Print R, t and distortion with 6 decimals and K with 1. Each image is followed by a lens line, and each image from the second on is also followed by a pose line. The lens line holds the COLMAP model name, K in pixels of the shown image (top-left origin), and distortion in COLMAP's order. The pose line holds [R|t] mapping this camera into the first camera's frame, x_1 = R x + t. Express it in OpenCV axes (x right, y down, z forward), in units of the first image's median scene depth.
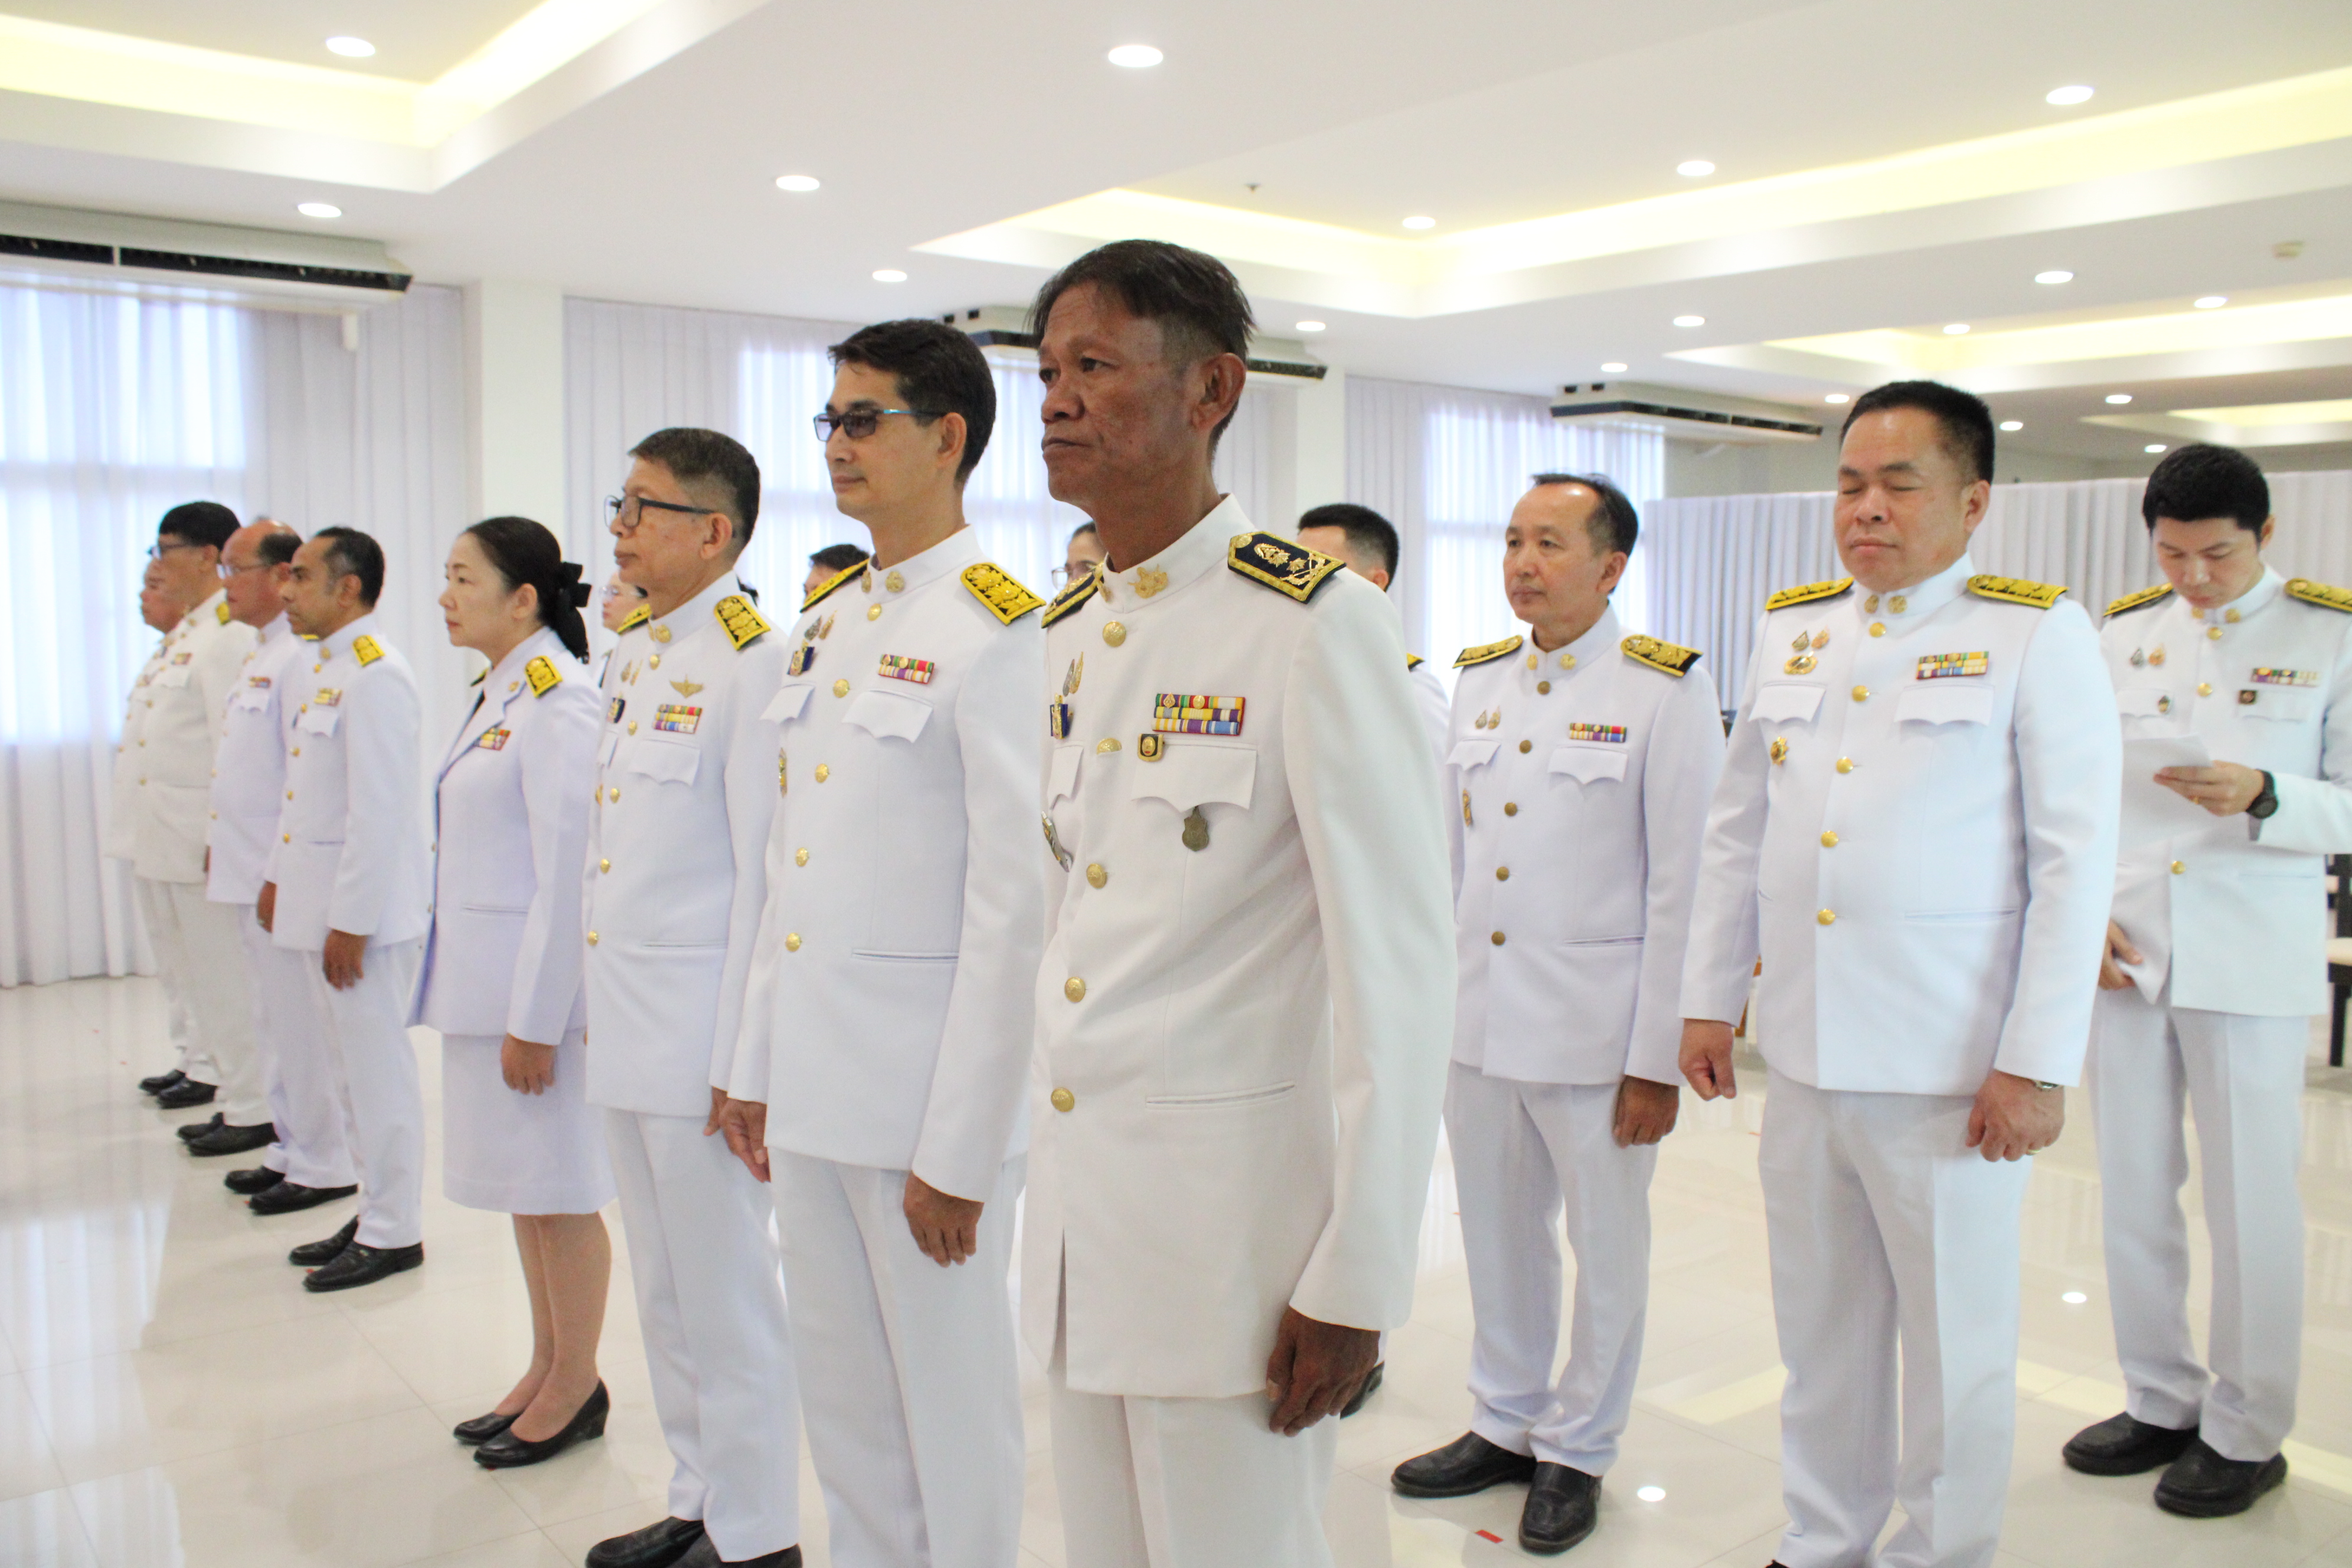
lens RADIAL K [[1975.9, 0, 1178.7], [0, 1975.9, 793.0], [0, 0, 1]] dist [-0.167331, 0.151583]
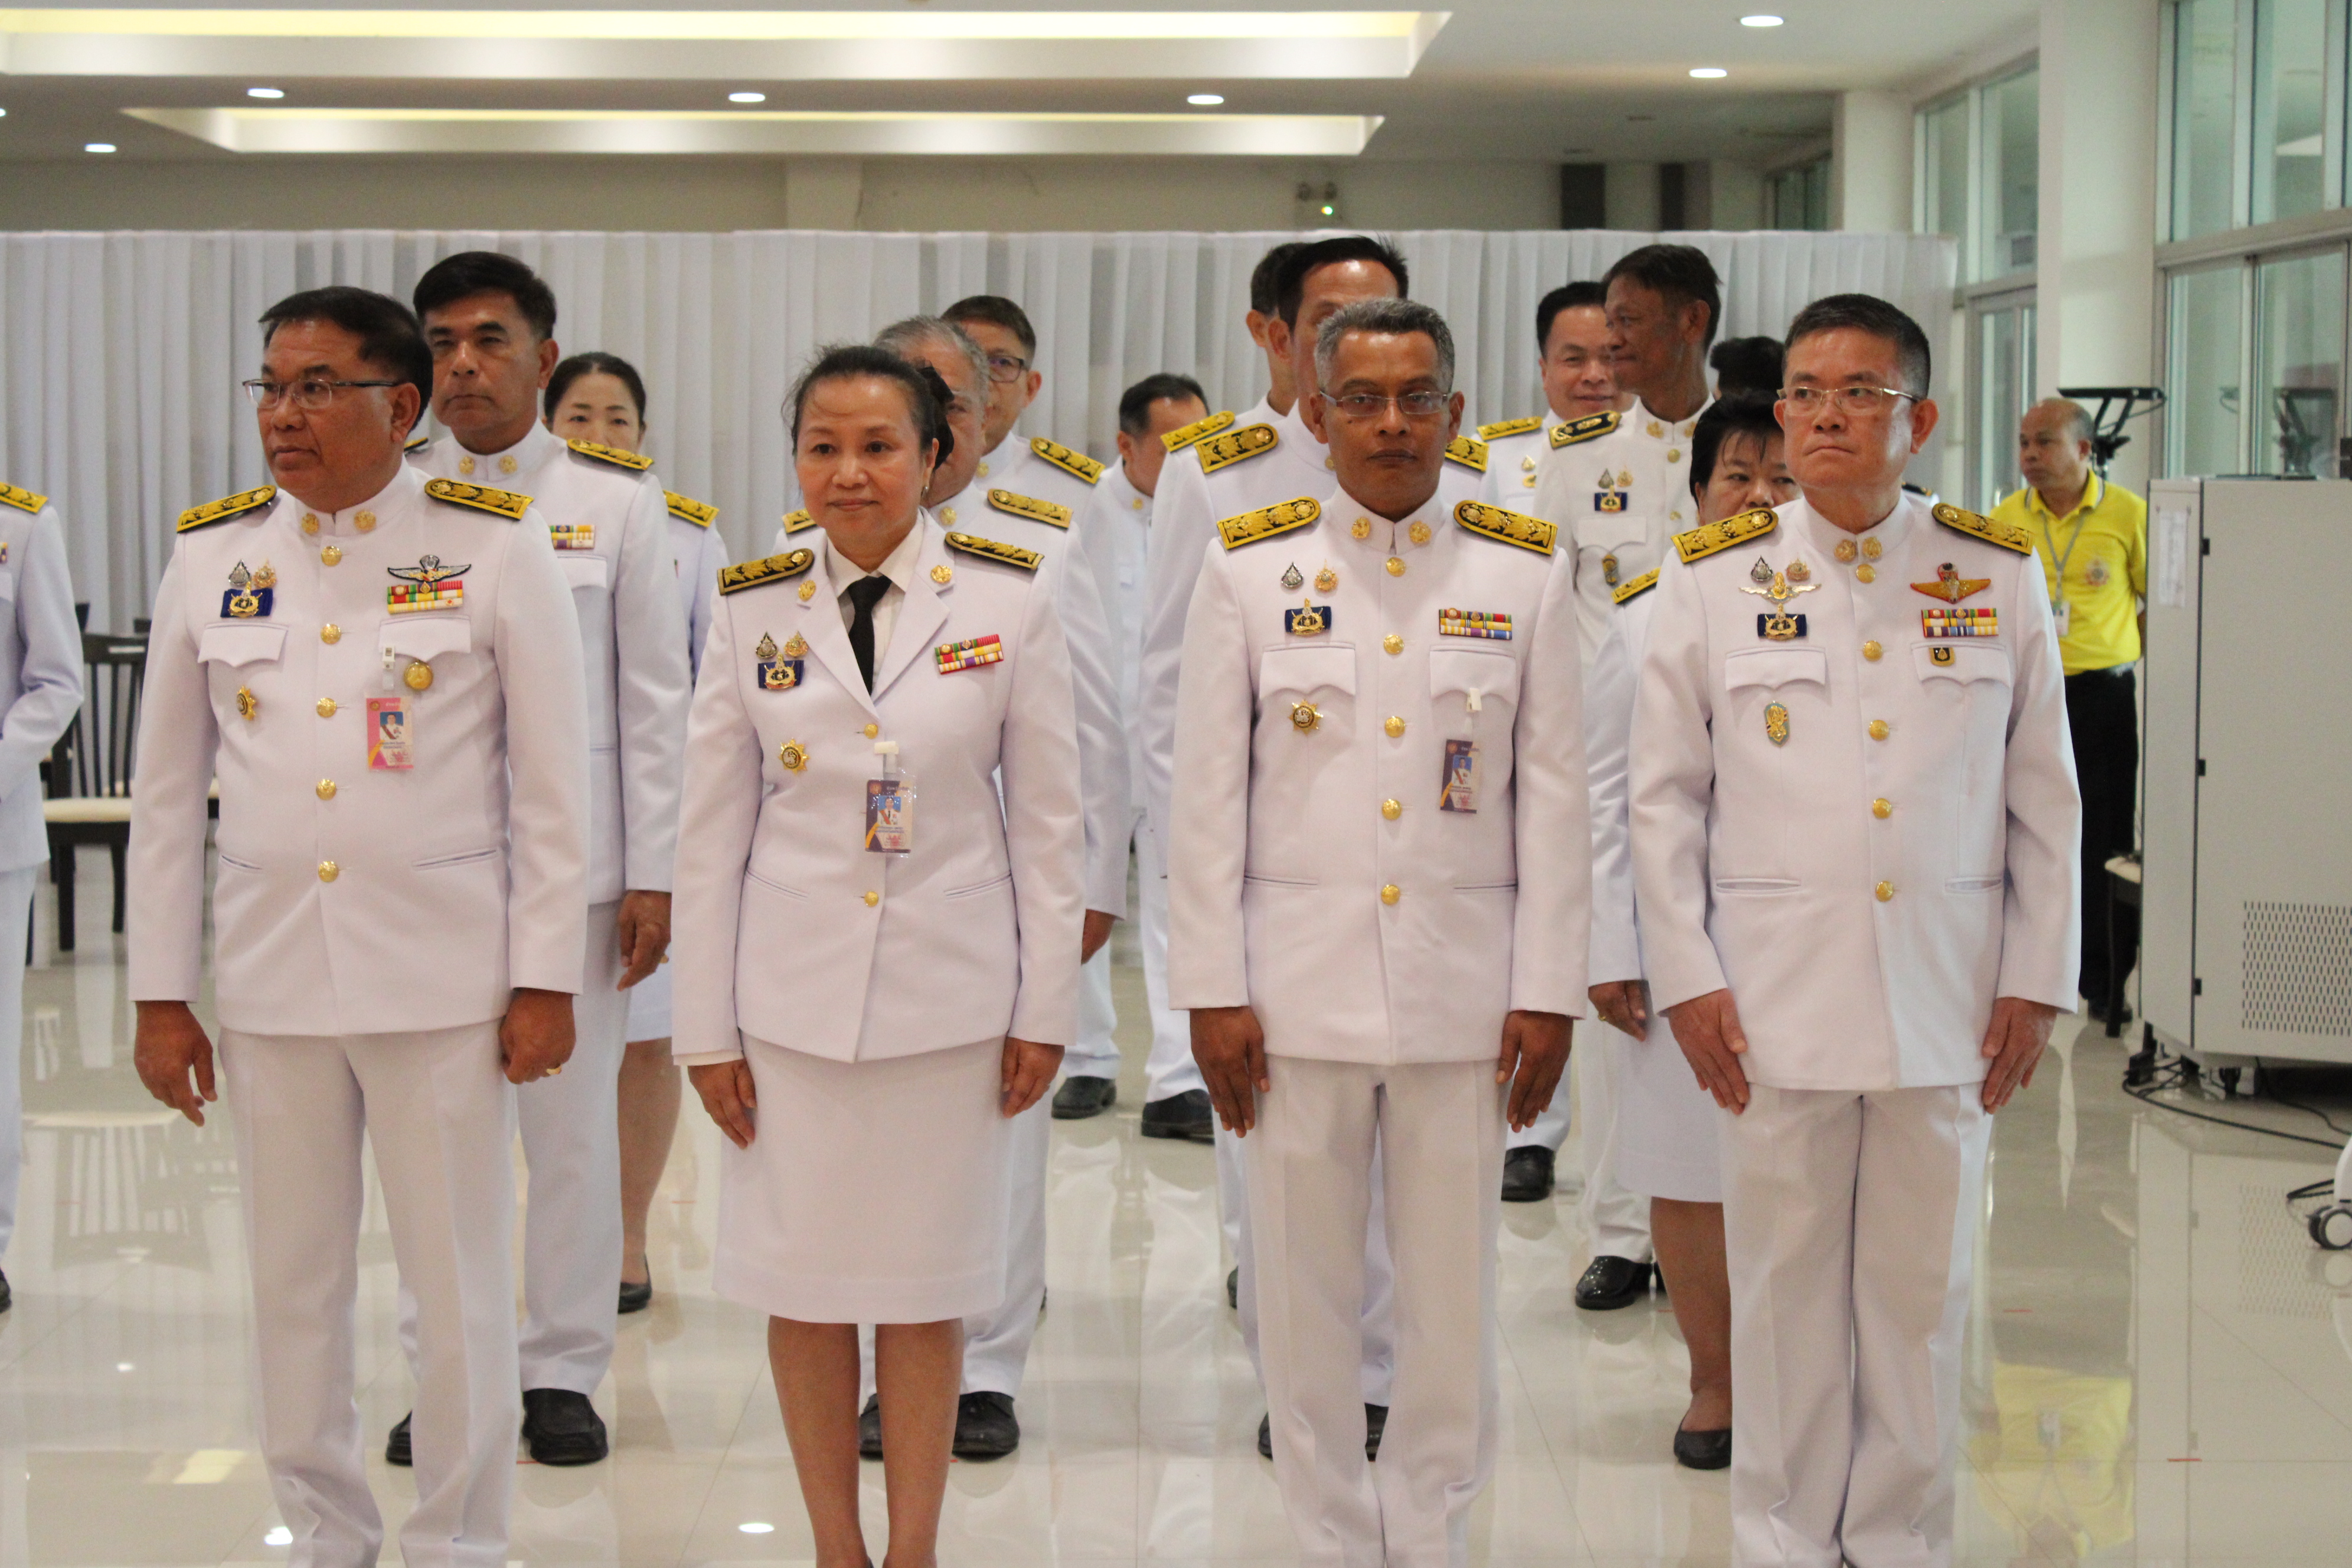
lens RADIAL K [[4846.8, 0, 1121.0], [0, 4846.8, 785.6], [0, 0, 1]] dist [0.008706, 0.585287]
pose [[0.612119, -0.062659, 0.788279, -2.379488], [0.076667, 0.996862, 0.019705, 0.058849], [-0.787040, 0.048374, 0.615002, -0.834917]]
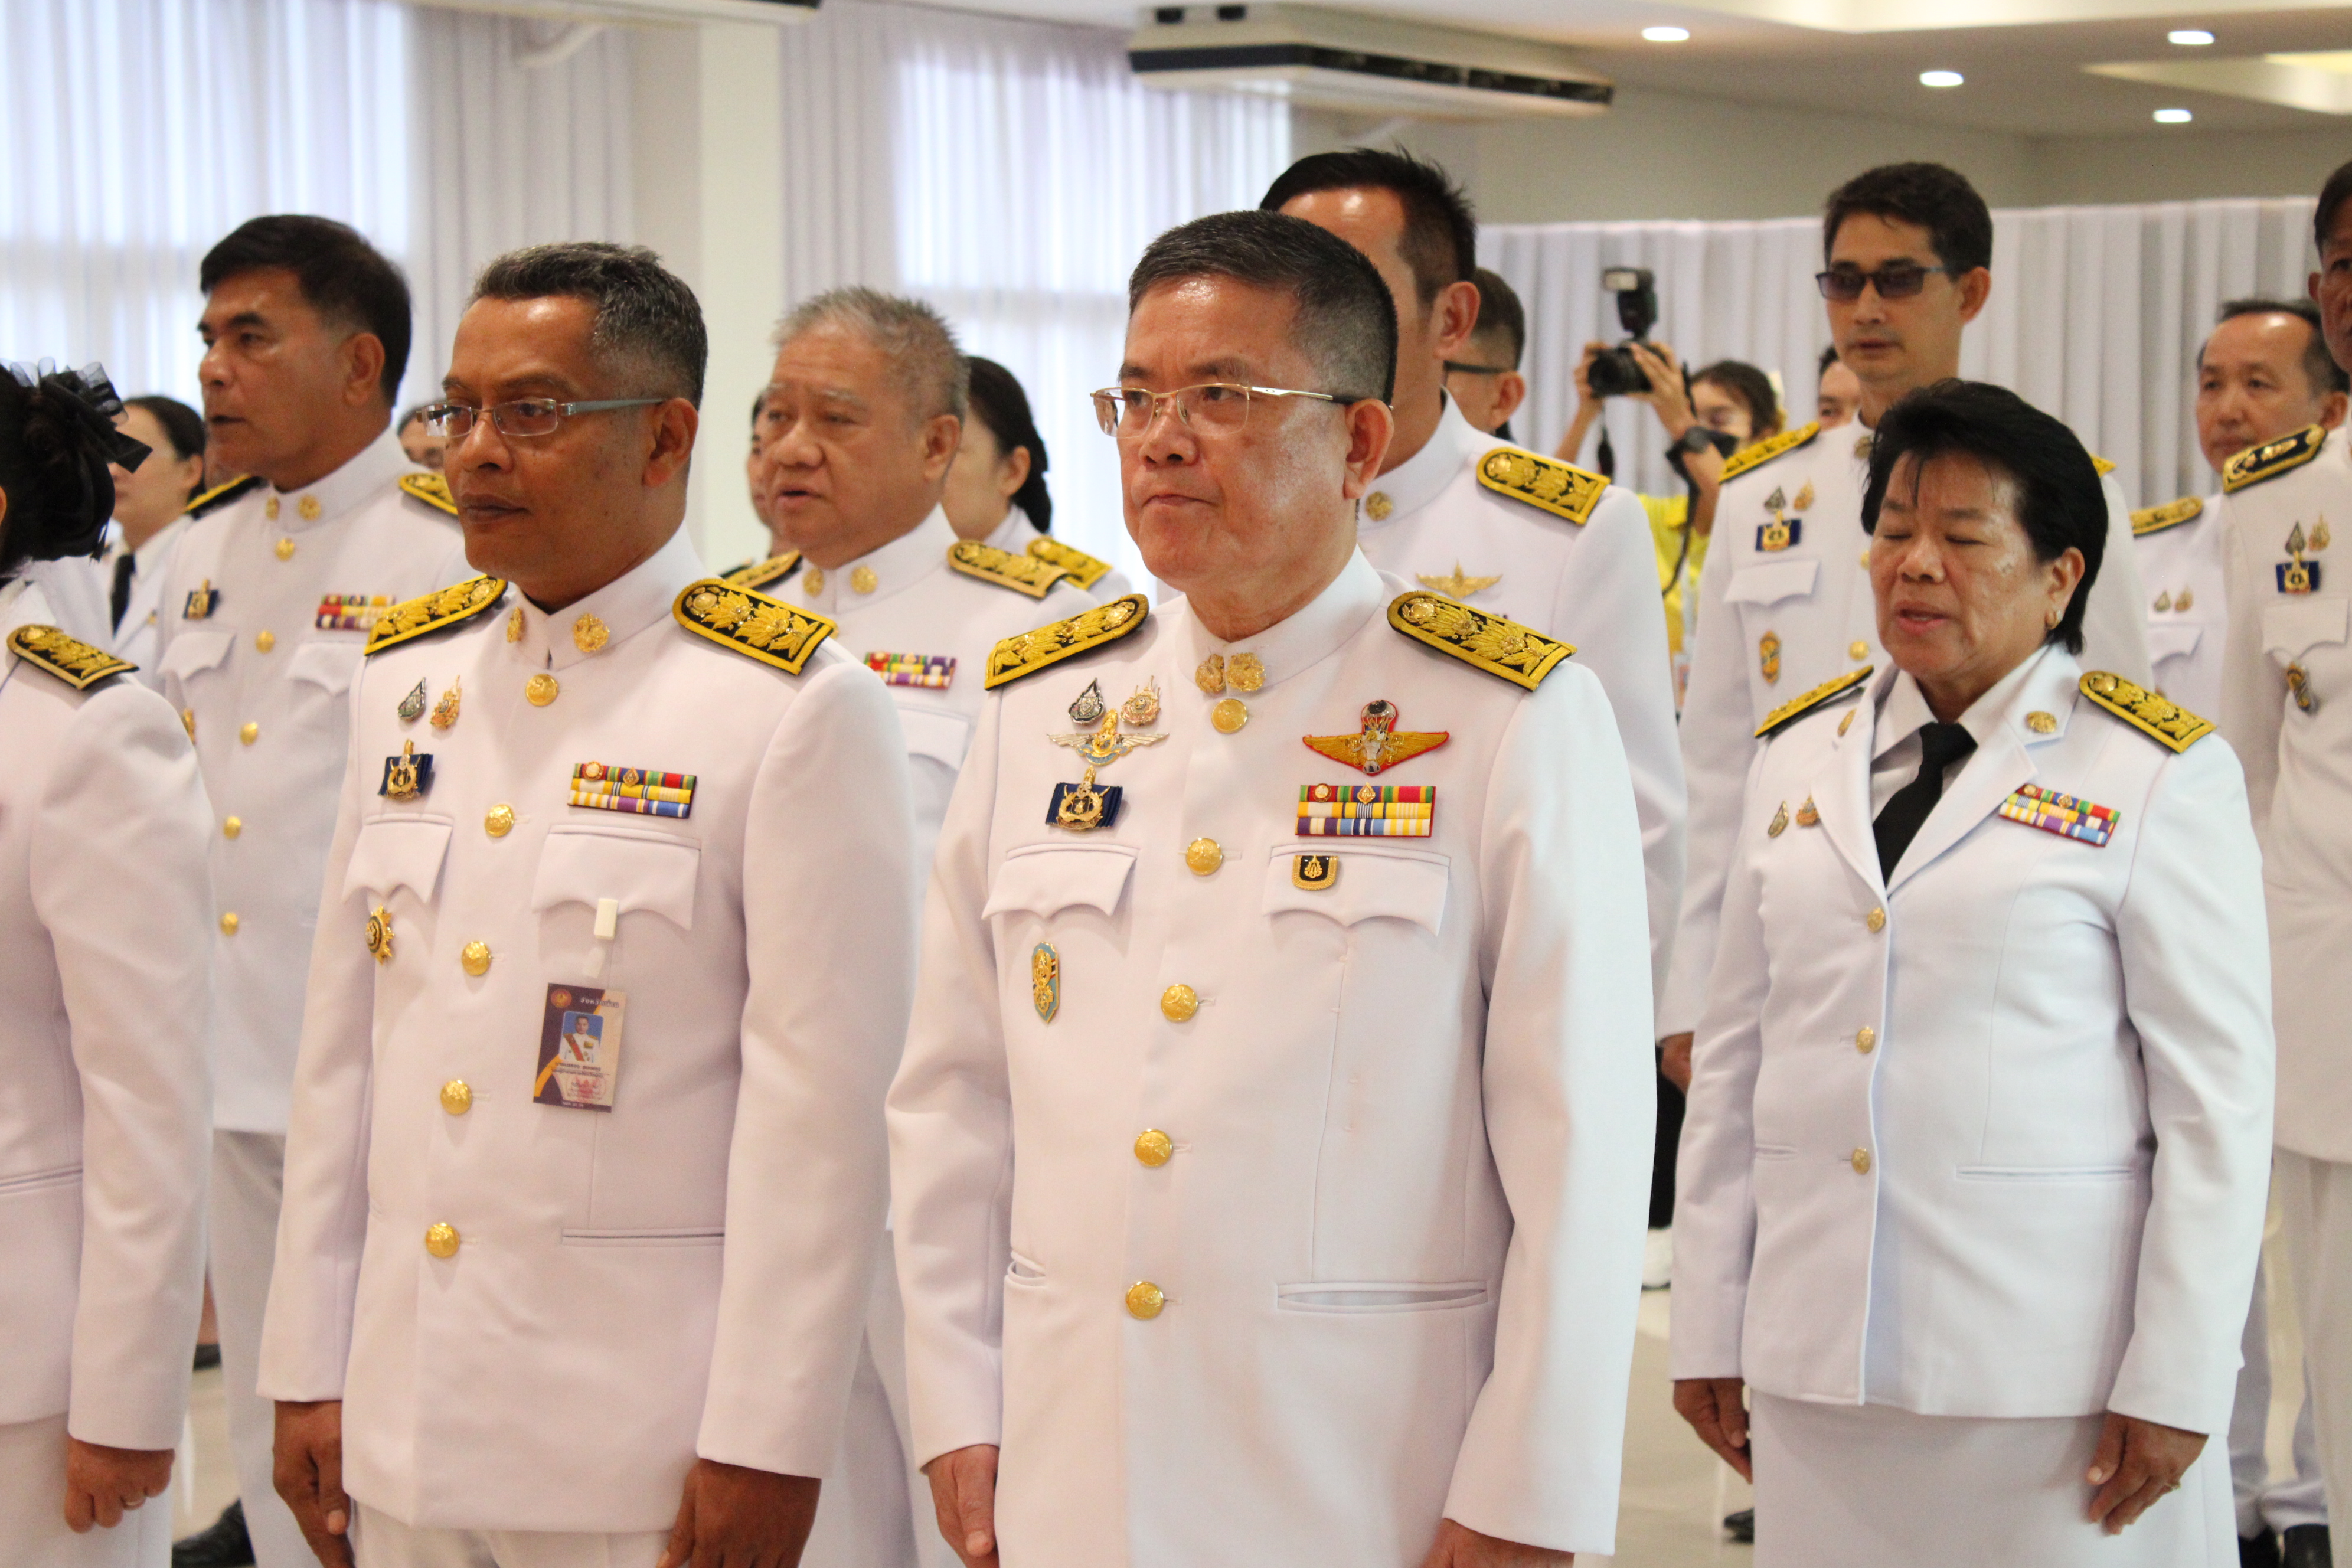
lens RADIAL K [[5320.7, 0, 1179.0], [0, 5320.7, 702.5], [0, 0, 1]] dist [0.057844, 0.241699]
pose [[0.935771, -0.026173, 0.351637, -1.066497], [0.042832, 0.998294, -0.039678, 0.078727], [-0.349998, 0.052191, 0.935295, -0.980561]]
